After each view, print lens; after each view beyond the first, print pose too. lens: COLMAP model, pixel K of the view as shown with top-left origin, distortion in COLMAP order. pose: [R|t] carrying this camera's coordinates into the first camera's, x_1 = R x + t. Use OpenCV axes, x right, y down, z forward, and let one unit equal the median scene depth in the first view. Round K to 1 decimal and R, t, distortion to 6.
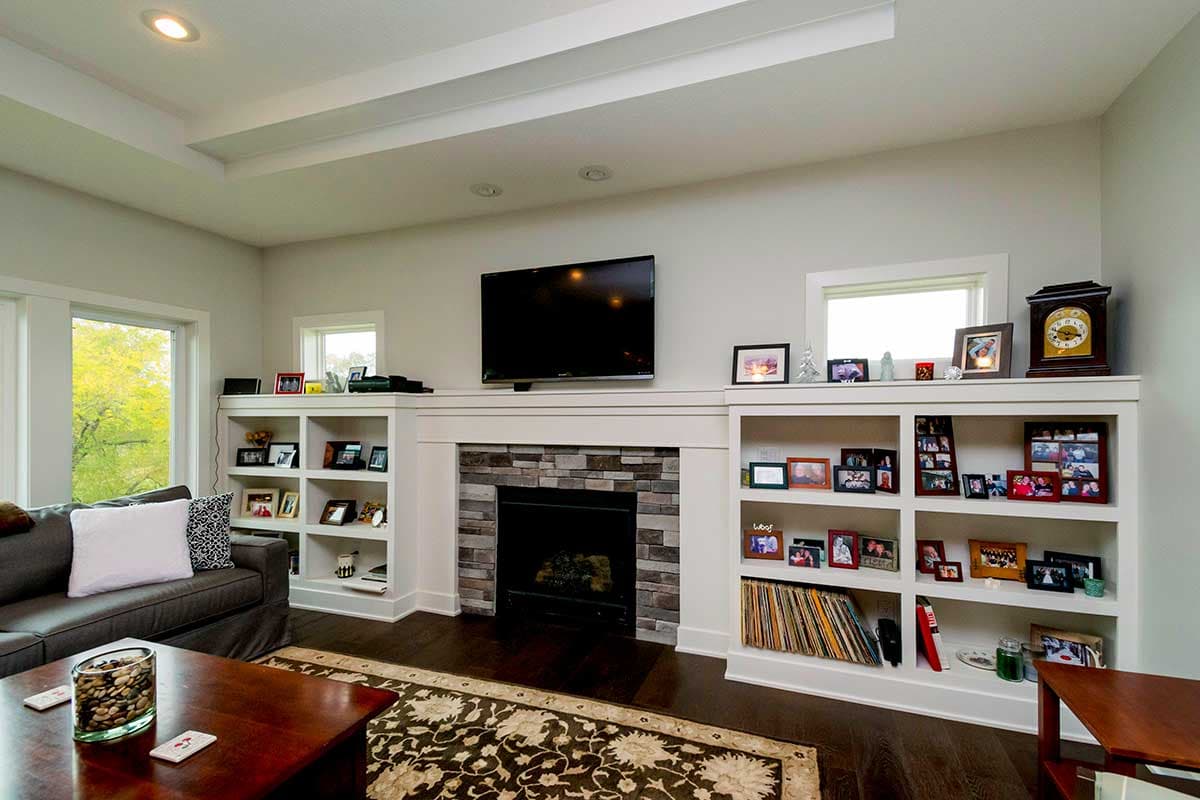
lens RADIAL K [[536.6, 0, 617.5], [0, 536.6, 426.6], [0, 0, 1]] dist [0.002051, 0.000139]
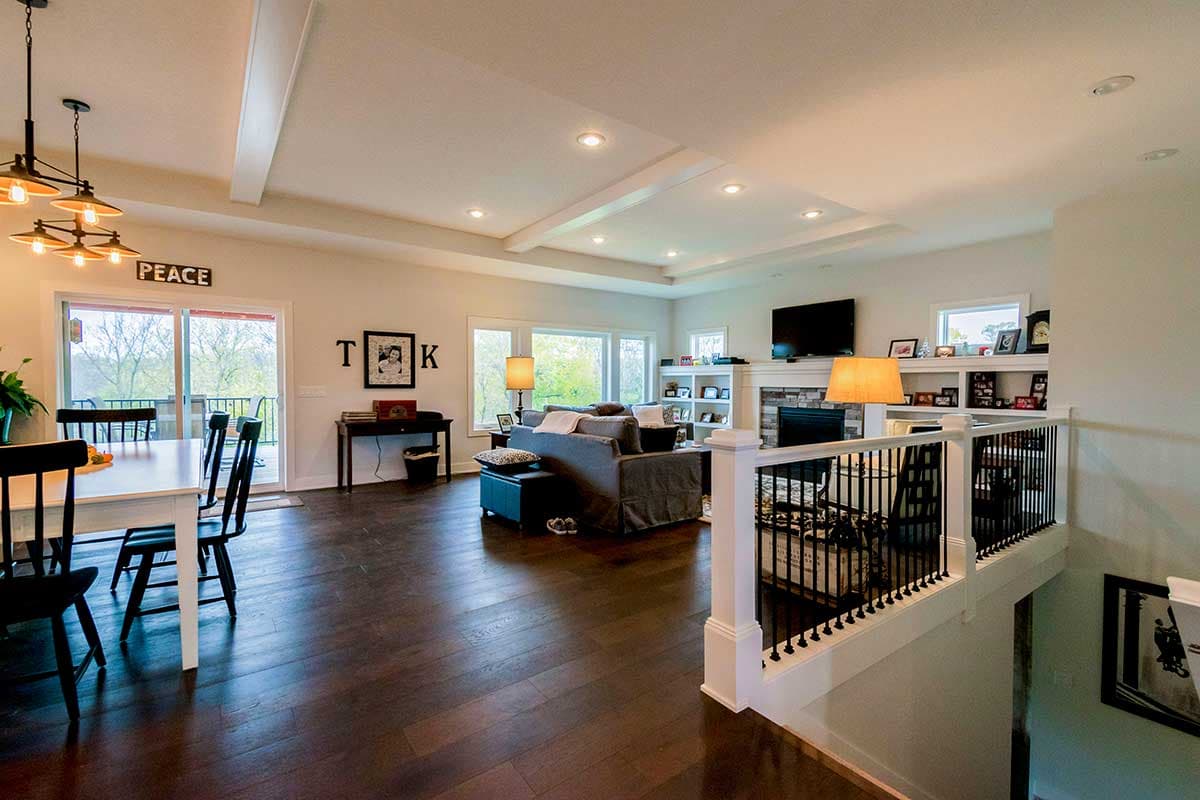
lens RADIAL K [[529.9, 0, 600.0], [0, 529.9, 400.0], [0, 0, 1]] dist [0.029807, 0.000044]
pose [[0.835123, 0.018114, -0.549765, 0.357205], [-0.006899, 0.999724, 0.022460, 0.040487], [0.550020, -0.014964, 0.835018, -1.196807]]
